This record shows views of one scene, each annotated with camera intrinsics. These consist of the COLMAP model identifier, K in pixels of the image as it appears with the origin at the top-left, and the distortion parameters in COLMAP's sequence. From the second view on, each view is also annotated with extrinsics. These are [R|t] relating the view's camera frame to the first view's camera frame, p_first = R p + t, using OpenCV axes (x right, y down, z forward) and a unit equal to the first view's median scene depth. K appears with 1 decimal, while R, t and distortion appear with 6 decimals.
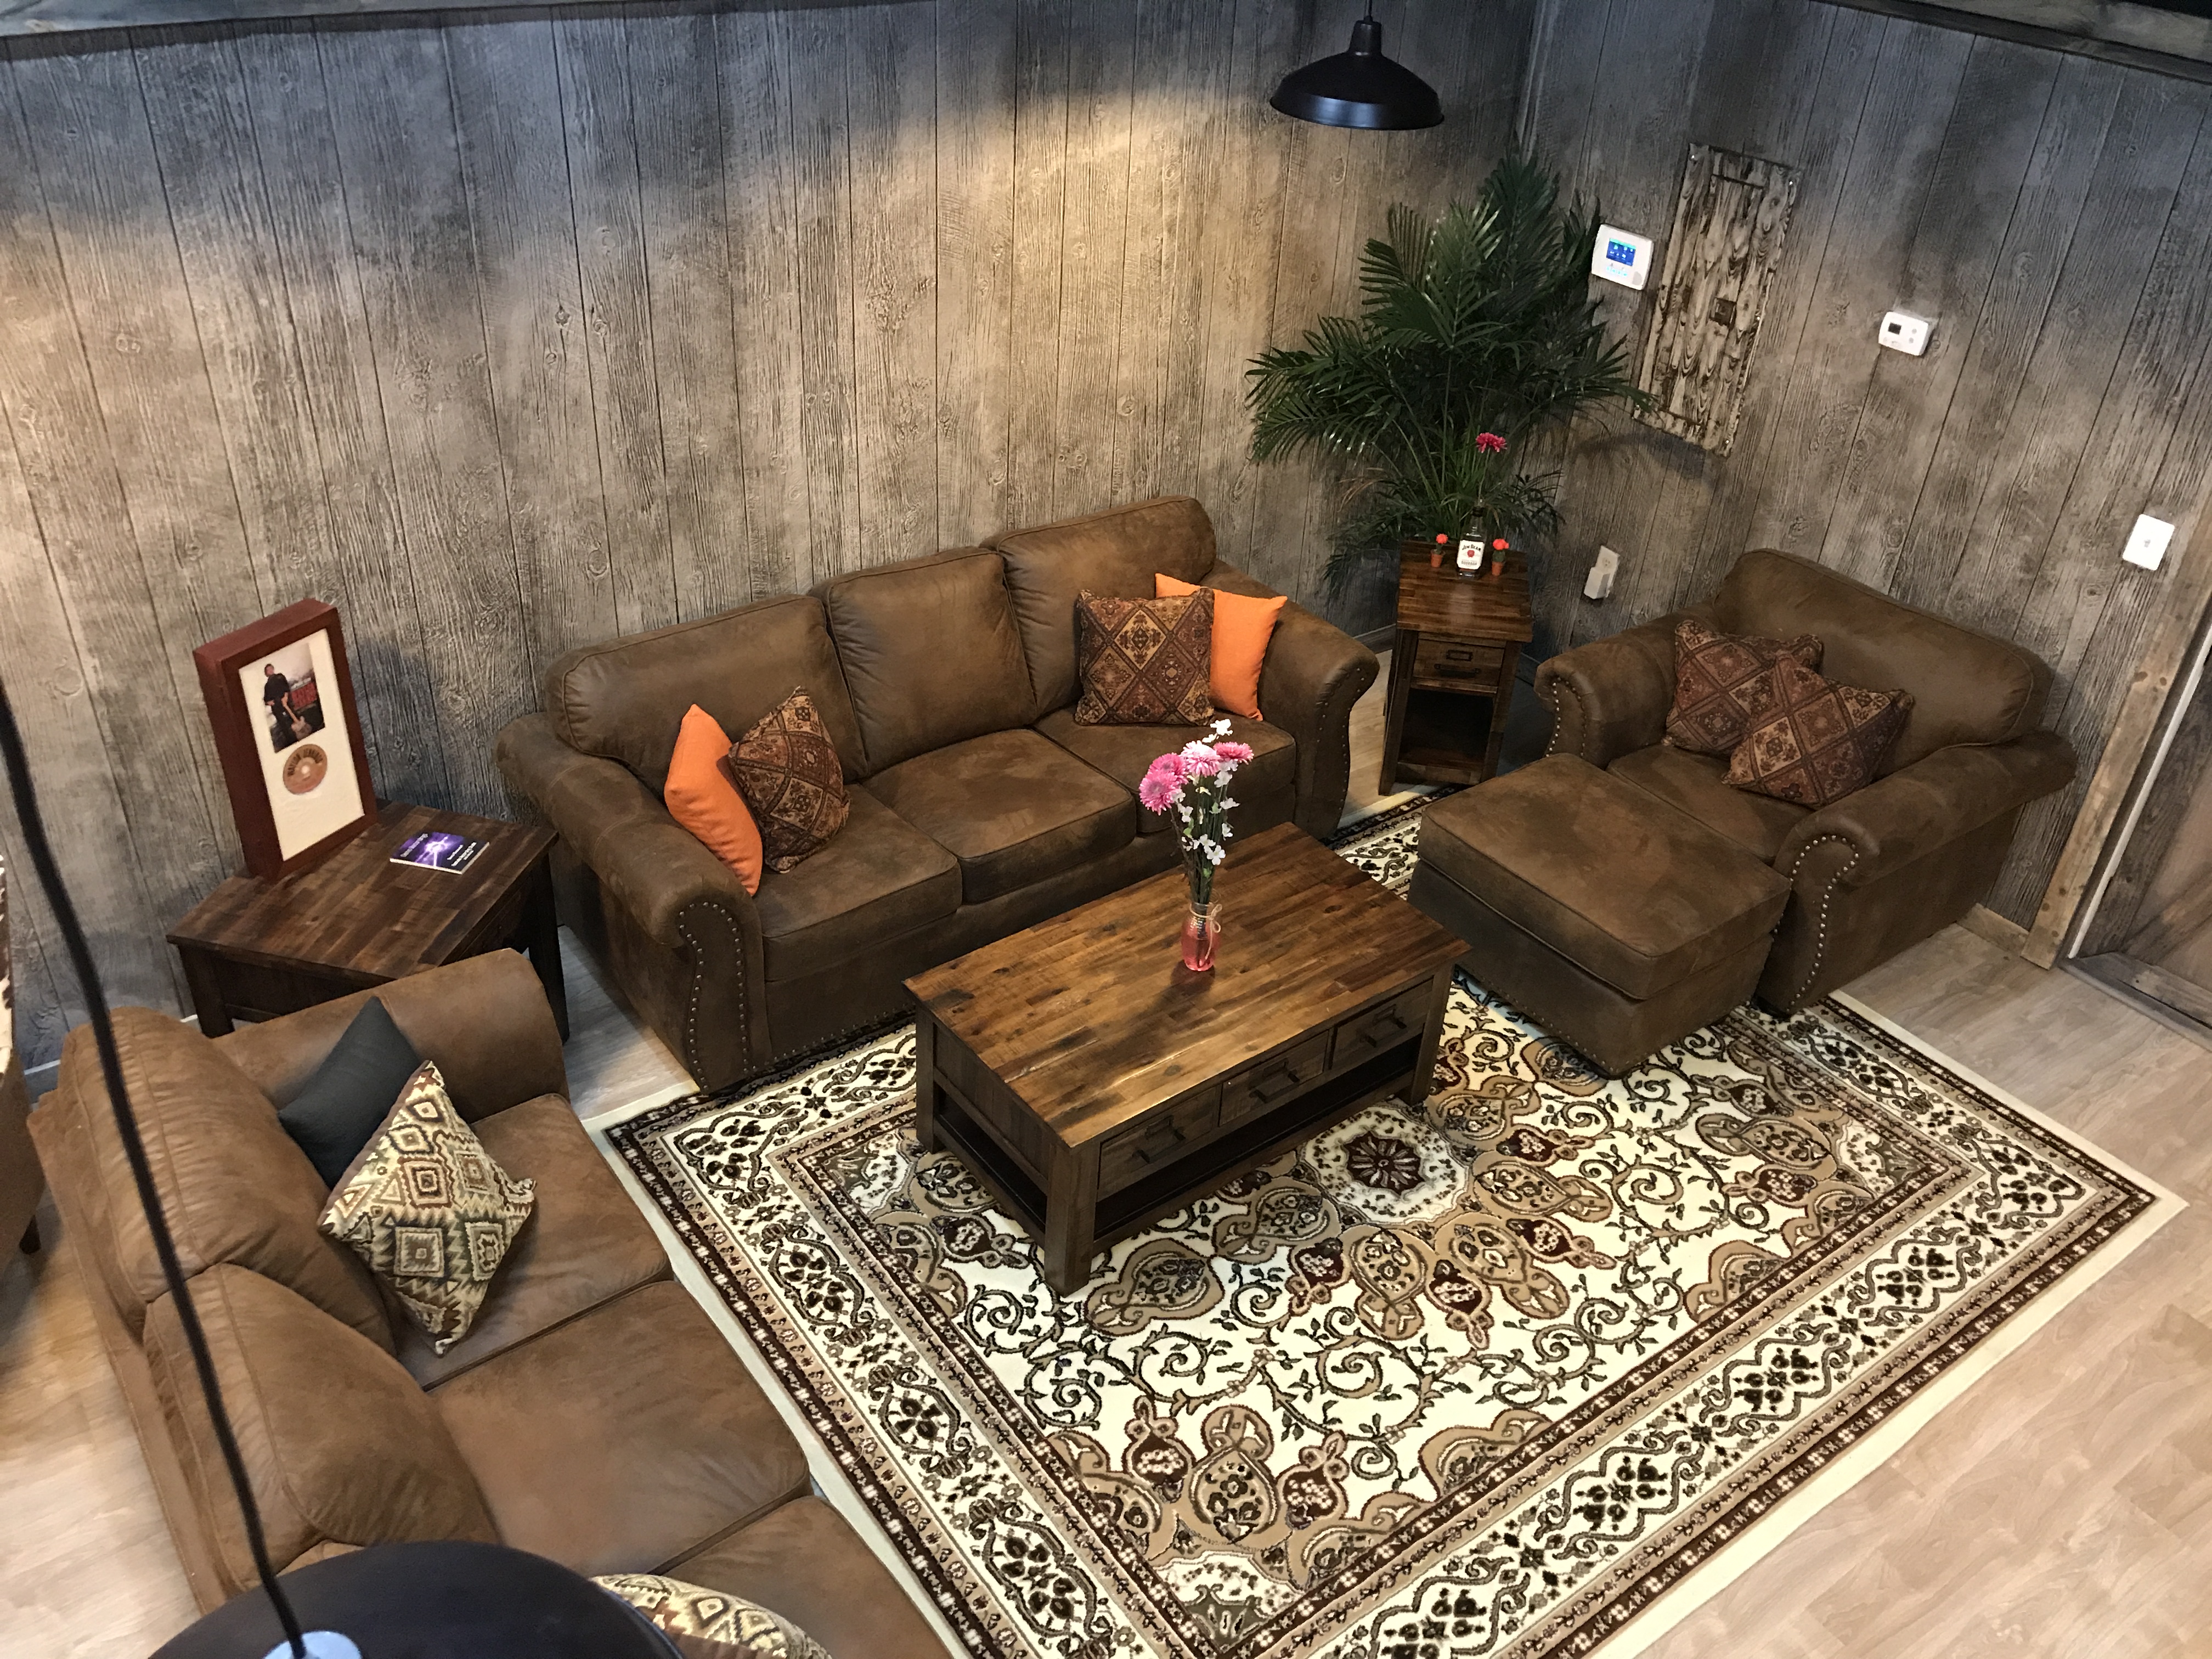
lens RADIAL K [[1838.5, 0, 1110.7], [0, 1838.5, 828.2], [0, 0, 1]] dist [0.020950, 0.019848]
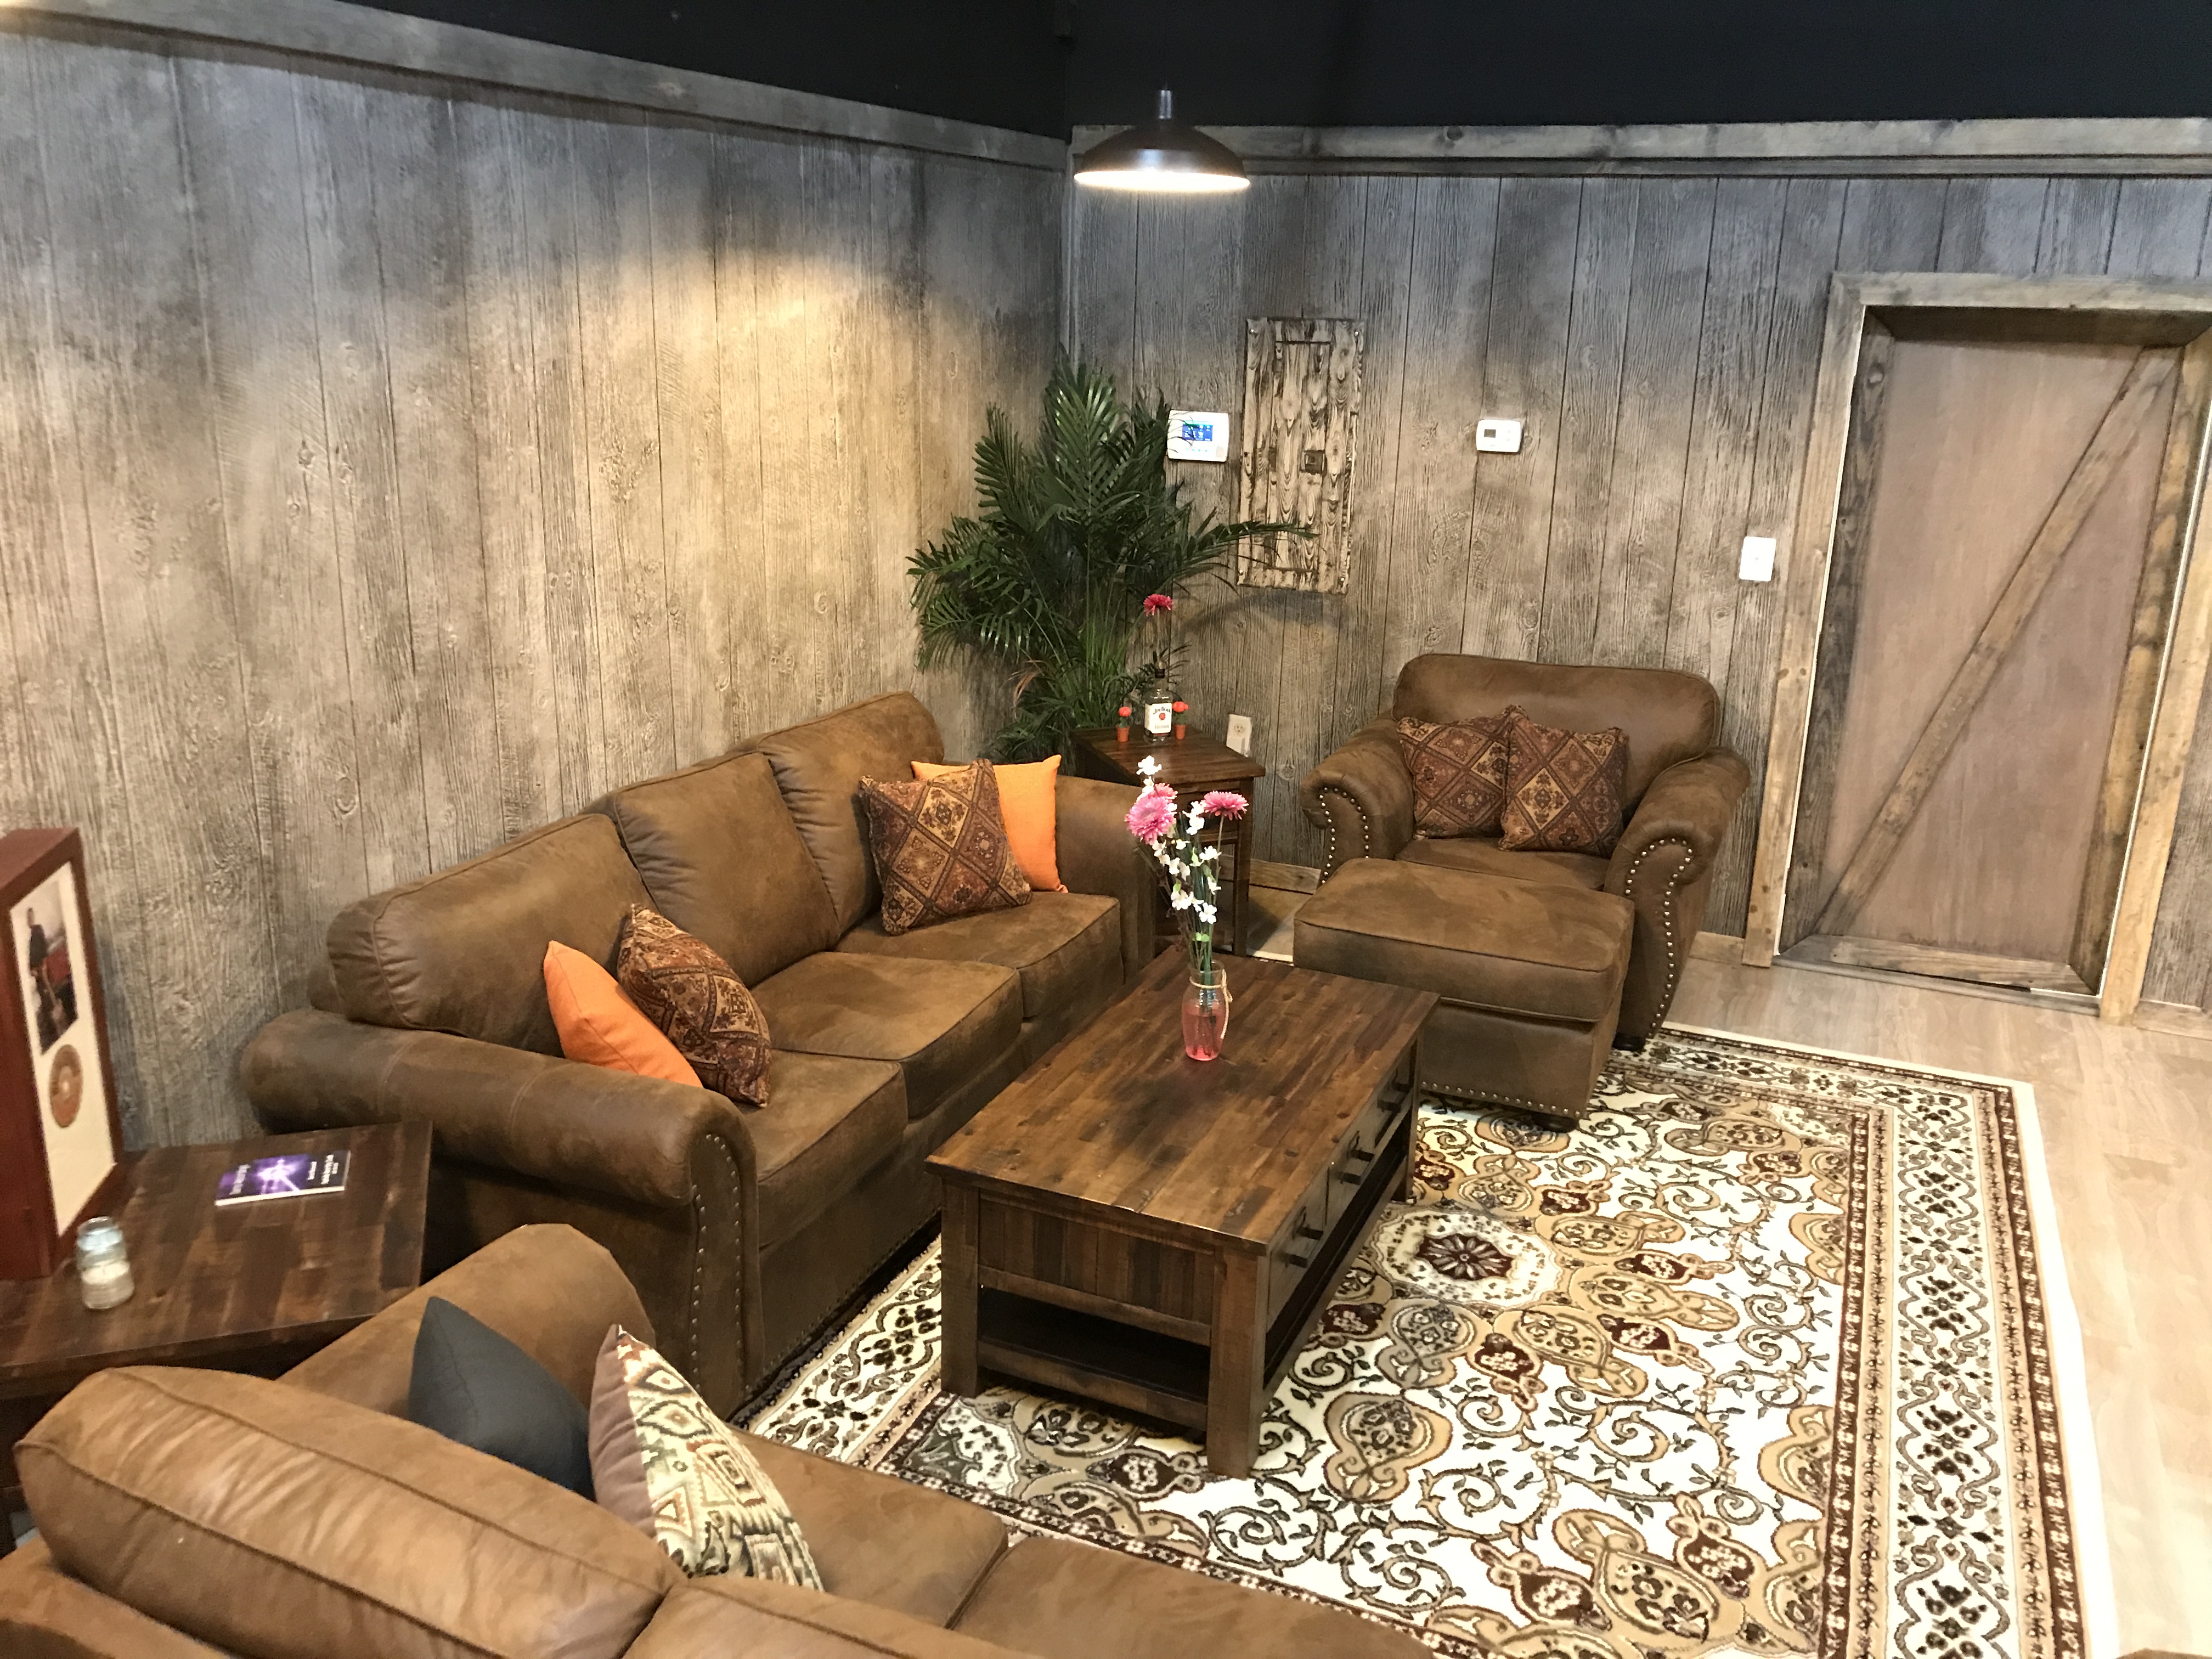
lens RADIAL K [[1838.5, 0, 1102.5], [0, 1838.5, 824.0], [0, 0, 1]] dist [0.020950, 0.019848]
pose [[0.857843, -0.173466, 0.483751, -0.382157], [0.300773, 0.932723, -0.198904, 0.108092], [-0.416703, 0.316127, 0.852304, 0.242313]]
